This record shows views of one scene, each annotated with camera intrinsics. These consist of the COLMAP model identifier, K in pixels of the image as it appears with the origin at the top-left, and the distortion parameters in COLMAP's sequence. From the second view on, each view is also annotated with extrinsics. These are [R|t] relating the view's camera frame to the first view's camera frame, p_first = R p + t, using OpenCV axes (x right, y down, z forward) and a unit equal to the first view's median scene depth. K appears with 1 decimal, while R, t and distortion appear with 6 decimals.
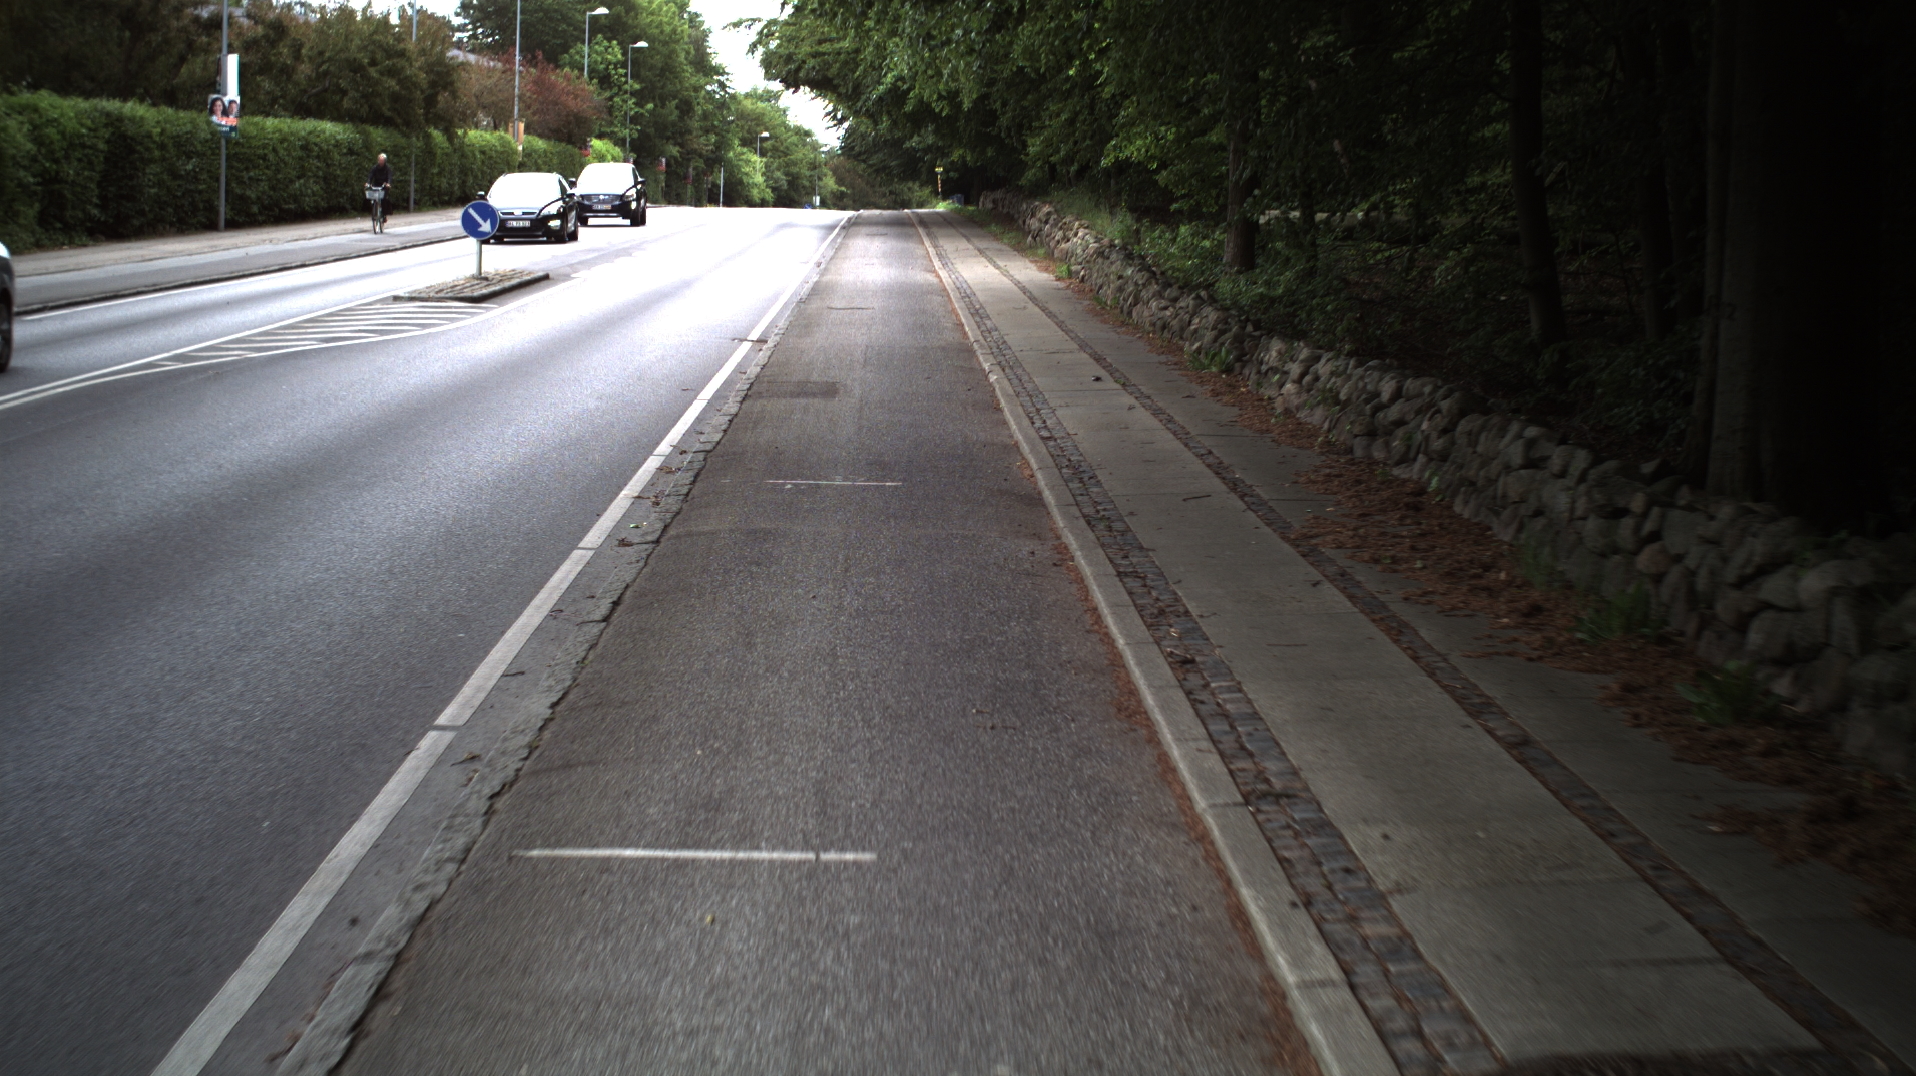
lens RADIAL K [[3416.6, 0, 958.0], [0, 3416.6, 538.0], [0, 0, 1]] dist [-0.275369, 0.226518]
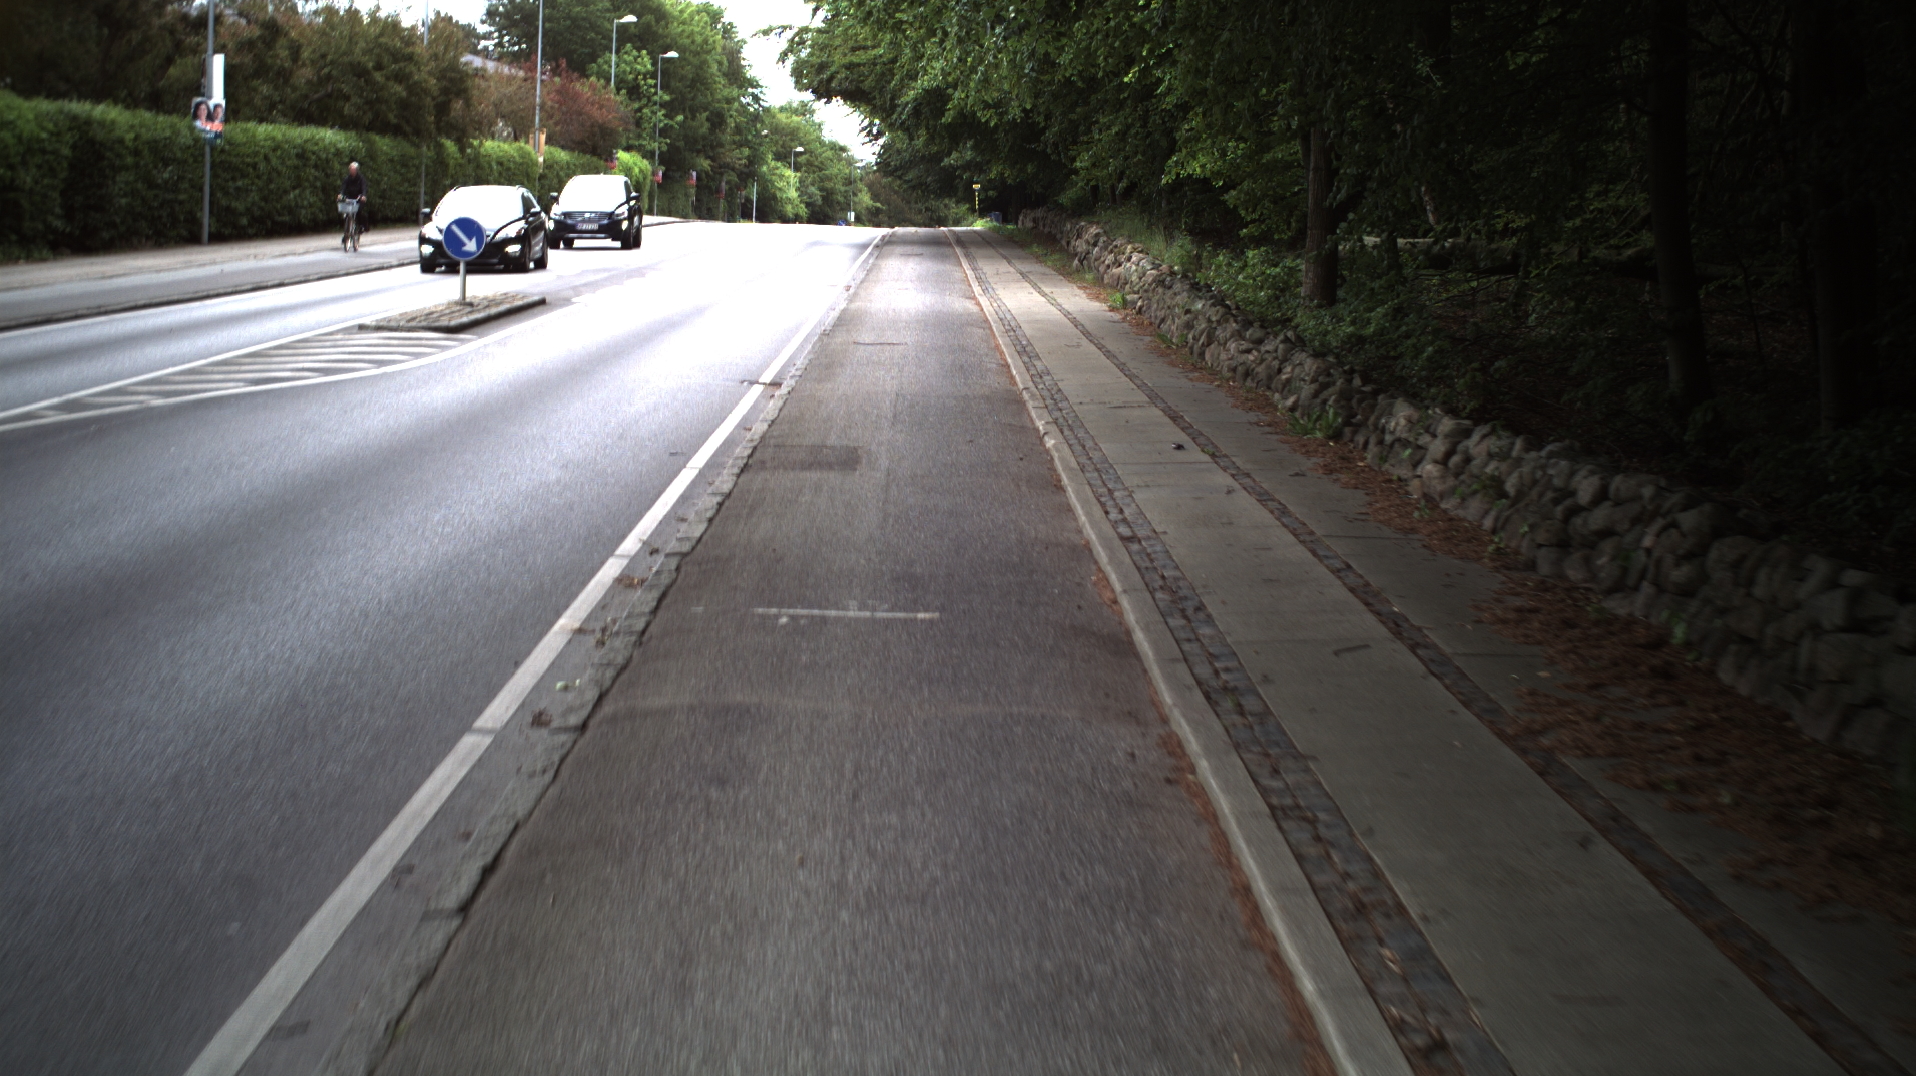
lens RADIAL K [[3416.6, 0, 958.0], [0, 3416.6, 538.0], [0, 0, 1]] dist [-0.275369, 0.226518]
pose [[0.999899, 0.010577, -0.009494, -0.001156], [-0.010624, 0.999932, -0.004851, -0.005973], [0.009442, 0.004951, 0.999943, 0.055067]]
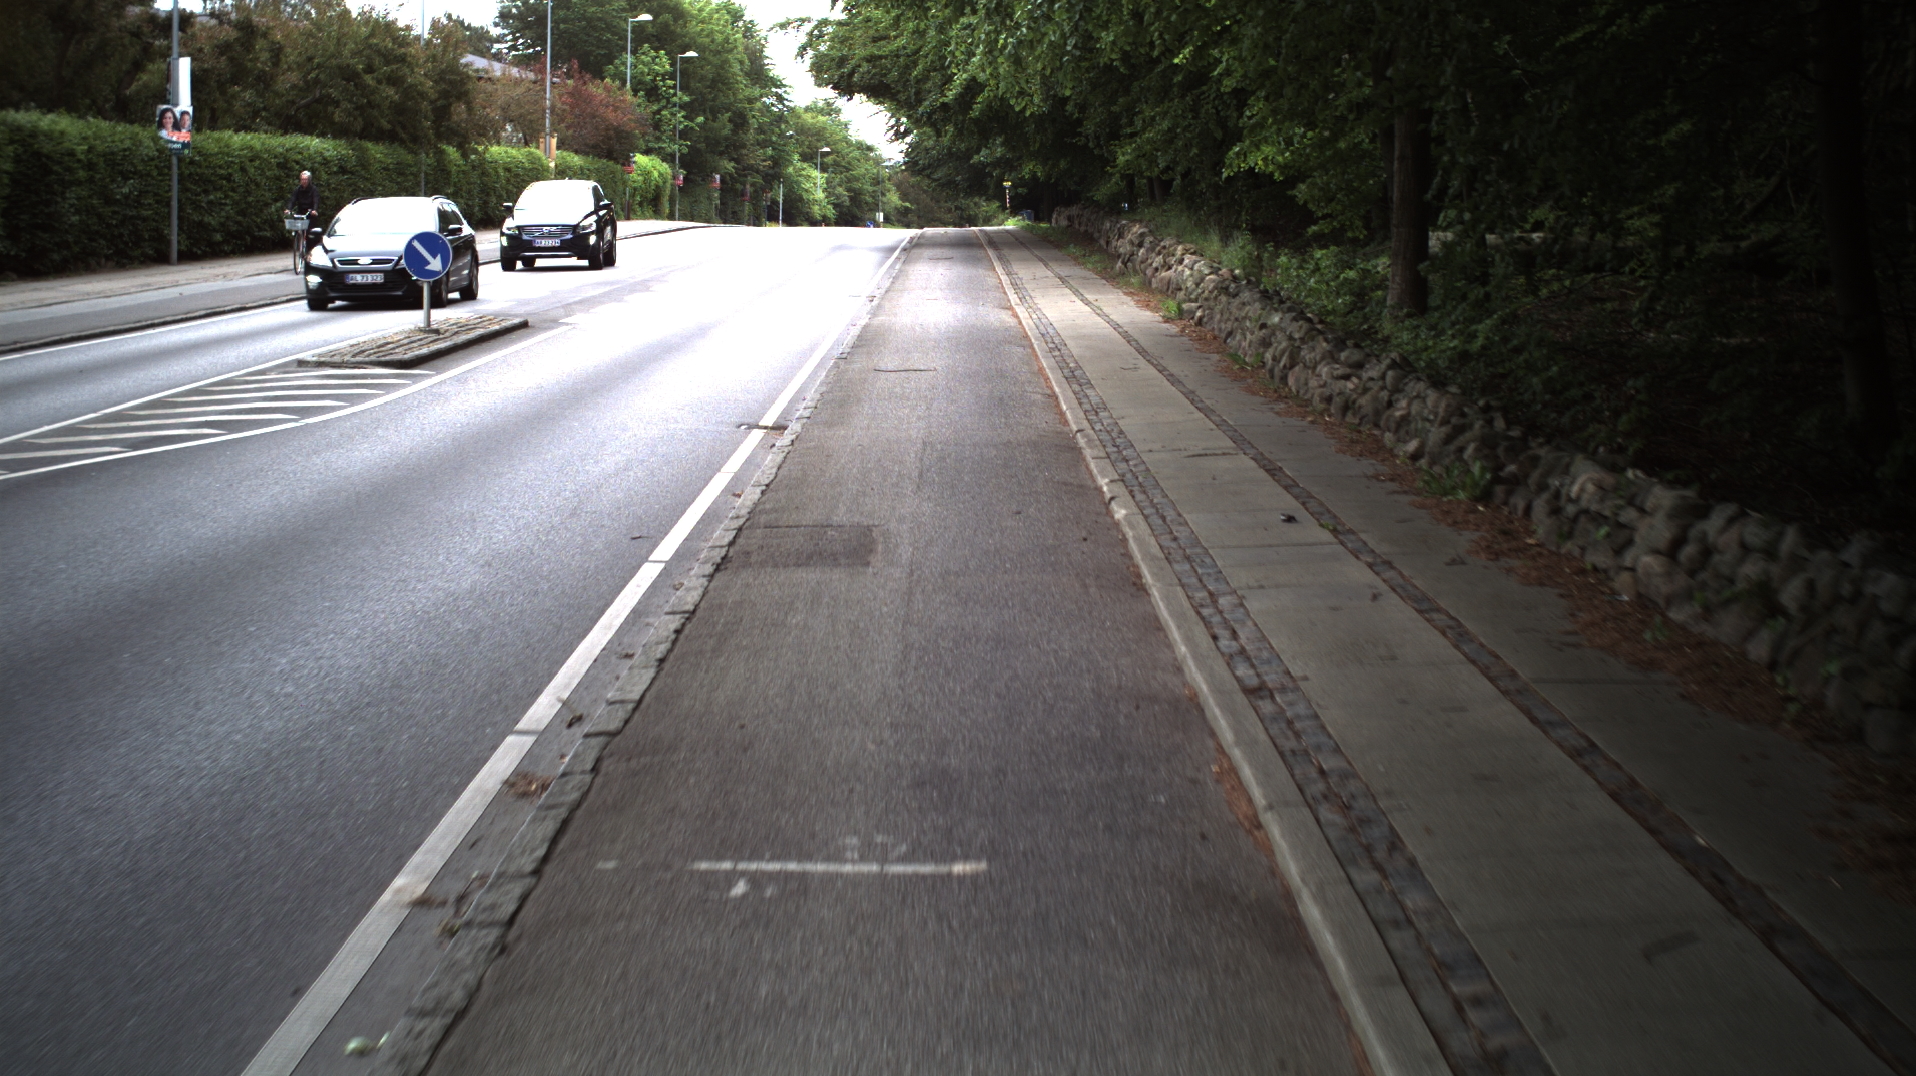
lens RADIAL K [[3416.6, 0, 958.0], [0, 3416.6, 538.0], [0, 0, 1]] dist [-0.275369, 0.226518]
pose [[0.999766, -0.008137, -0.020023, -0.002210], [0.008054, 0.999959, -0.004221, -0.012093], [0.020056, 0.004059, 0.999791, 0.110252]]
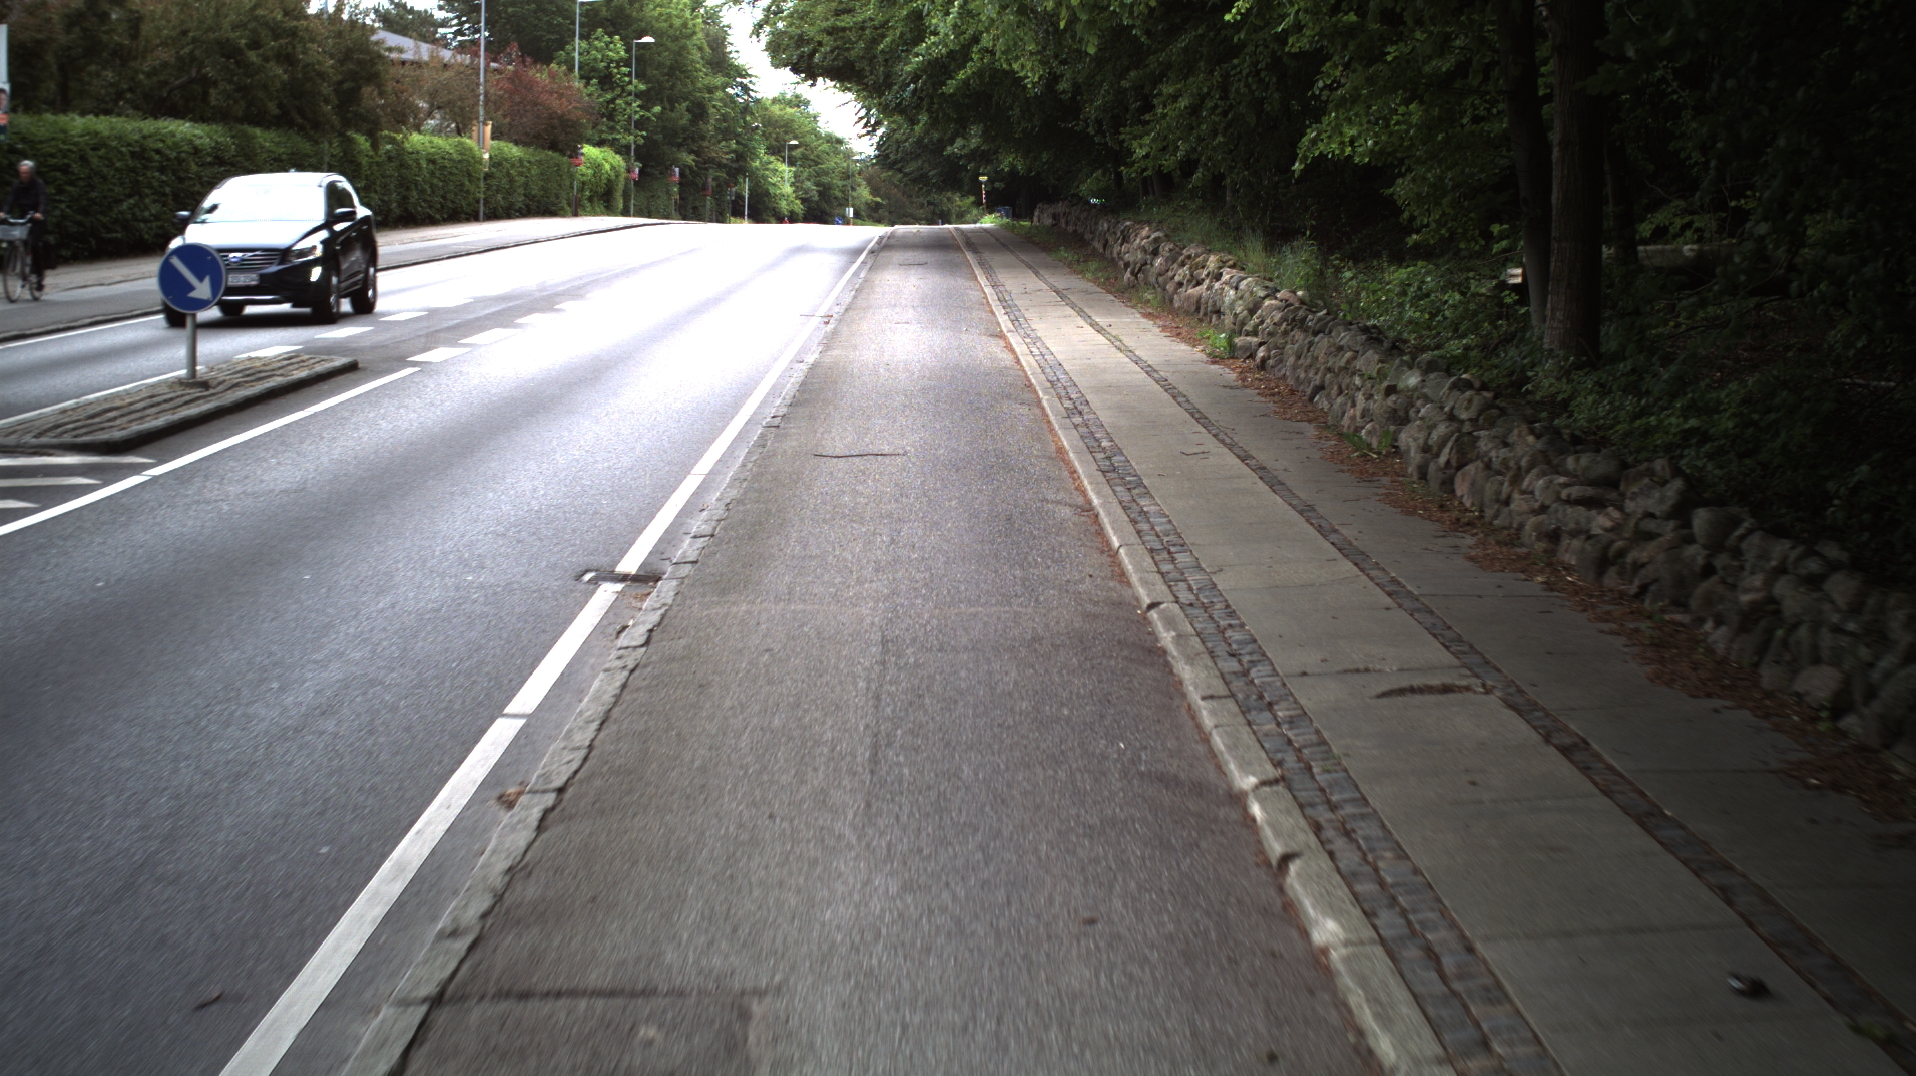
lens RADIAL K [[3416.6, 0, 958.0], [0, 3416.6, 538.0], [0, 0, 1]] dist [-0.275369, 0.226518]
pose [[0.999915, -0.005970, -0.011559, -0.004985], [0.005940, 0.999979, -0.002590, -0.023973], [0.011574, 0.002521, 0.999930, 0.220725]]
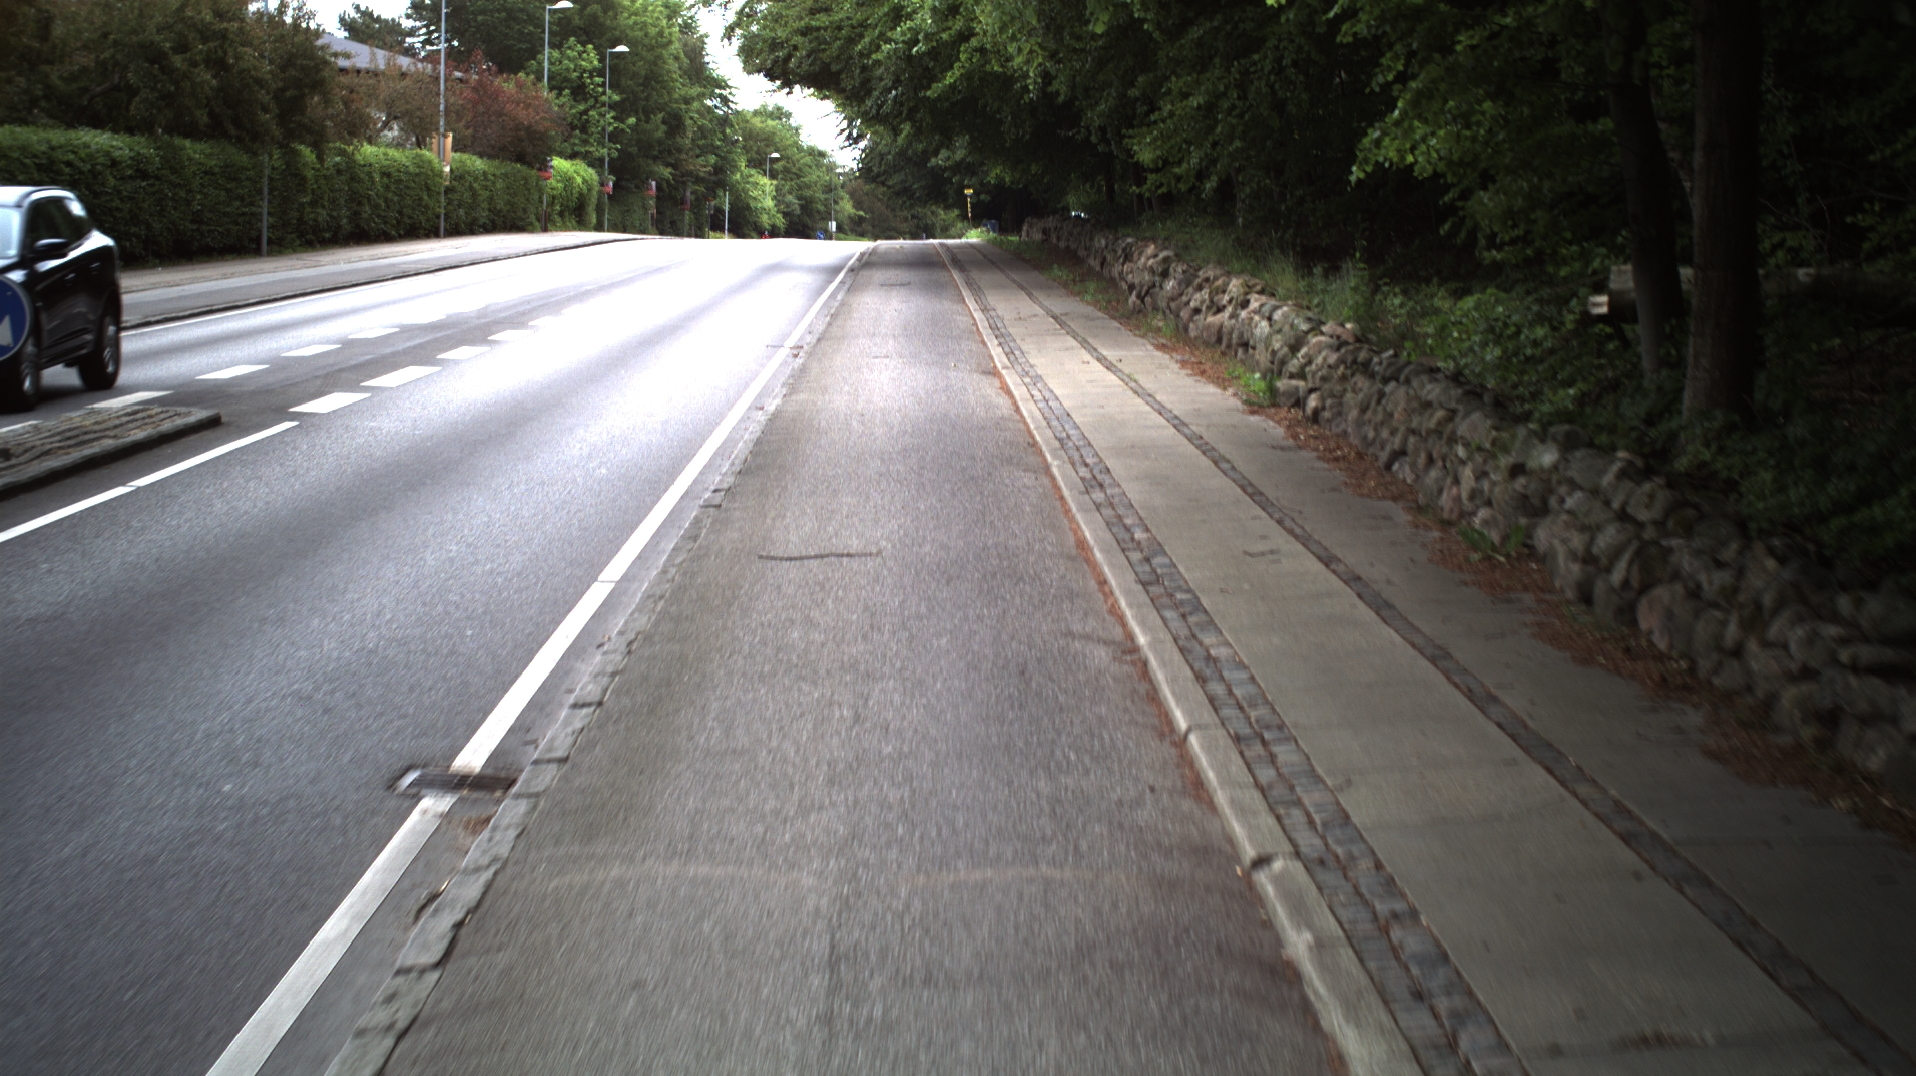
lens RADIAL K [[3416.6, 0, 958.0], [0, 3416.6, 538.0], [0, 0, 1]] dist [-0.275369, 0.226518]
pose [[0.999941, -0.008217, -0.007076, -0.005889], [0.008171, 0.999946, -0.006404, -0.029898], [0.007128, 0.006346, 0.999954, 0.275749]]
